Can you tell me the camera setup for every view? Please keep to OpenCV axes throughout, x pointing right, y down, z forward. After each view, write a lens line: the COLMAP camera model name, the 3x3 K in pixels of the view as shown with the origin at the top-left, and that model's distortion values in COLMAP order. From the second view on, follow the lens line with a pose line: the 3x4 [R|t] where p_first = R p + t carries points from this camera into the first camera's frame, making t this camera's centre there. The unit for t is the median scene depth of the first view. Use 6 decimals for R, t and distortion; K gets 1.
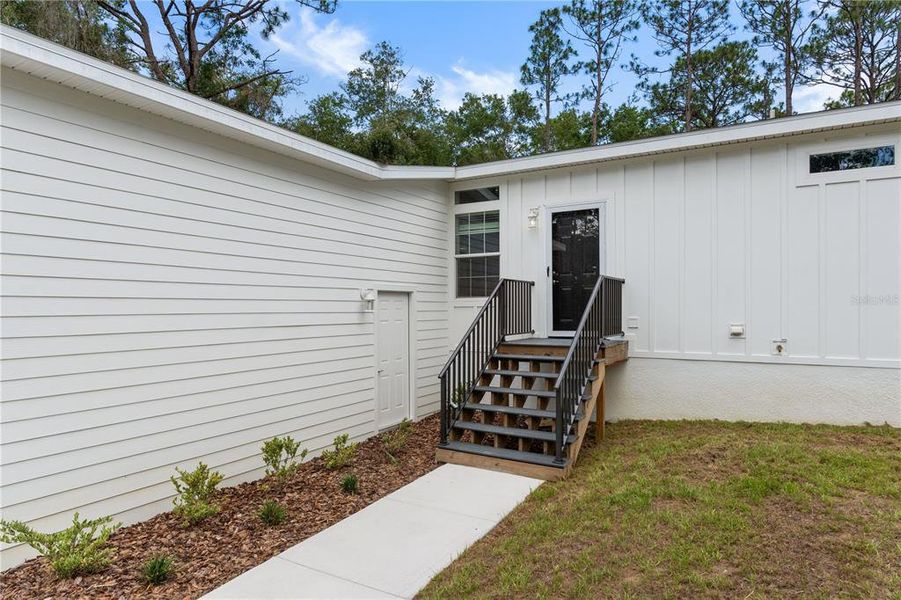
lens RADIAL K [[559.7, 0, 449.3], [0, 559.7, 309.7], [0, 0, 1]] dist [-0.024145, 0.005344]
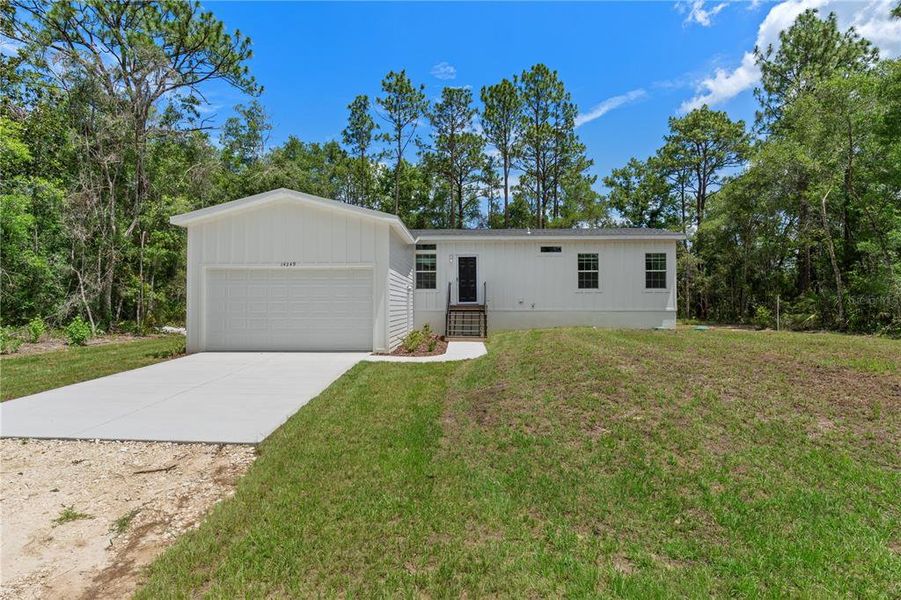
lens RADIAL K [[485.0, 0, 454.6], [0, 485.0, 297.6], [0, 0, 1]] dist [0.012519, -0.003201]
pose [[0.881015, 0.014222, 0.472874, -0.869761], [-0.006419, 0.999815, -0.018111, 0.057143], [-0.473044, 0.012920, 0.880944, -0.963131]]
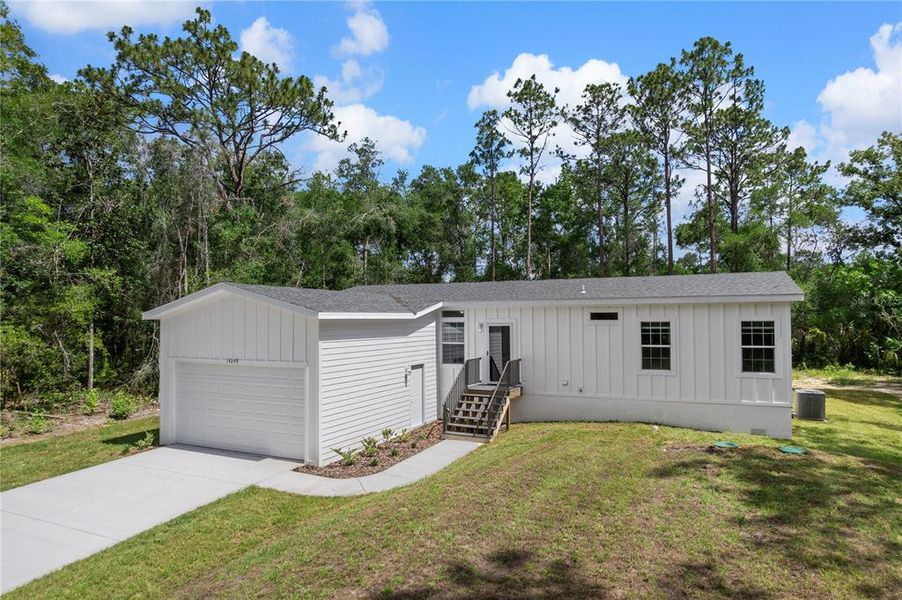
lens RADIAL K [[560.3, 0, 451.2], [0, 560.3, 294.4], [0, 0, 1]] dist [-0.024145, 0.005344]
pose [[0.995361, 0.007679, 0.095905, -0.158951], [-0.002632, 0.998610, -0.052649, -0.172477], [-0.096176, 0.052152, 0.993997, -1.085009]]
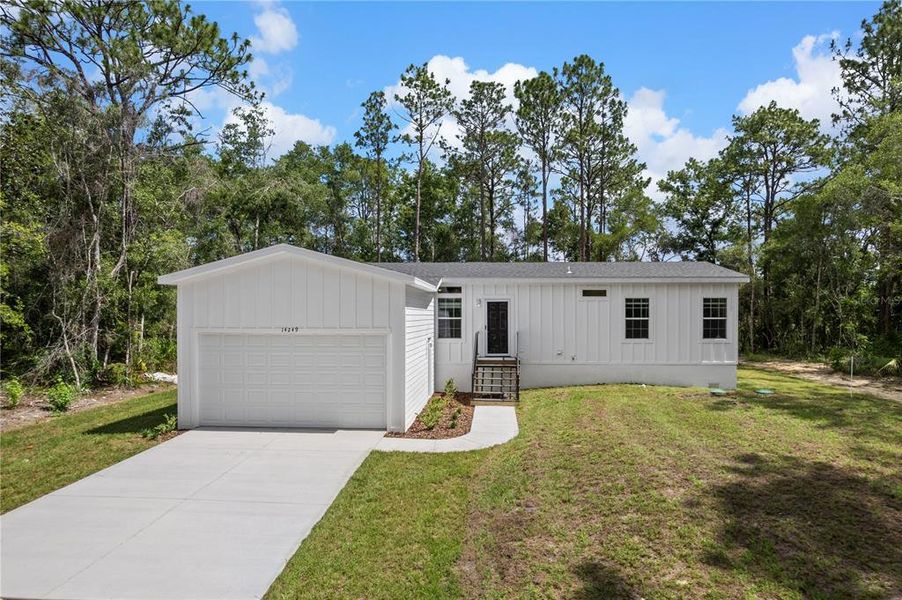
lens RADIAL K [[560.3, 0, 480.2], [0, 560.3, 321.0], [0, 0, 1]] dist [-0.024145, 0.005344]
pose [[0.886300, 0.003669, 0.463098, -0.858081], [-0.006408, 0.999970, 0.004342, -0.099021], [-0.463068, -0.006815, 0.886297, -0.971424]]
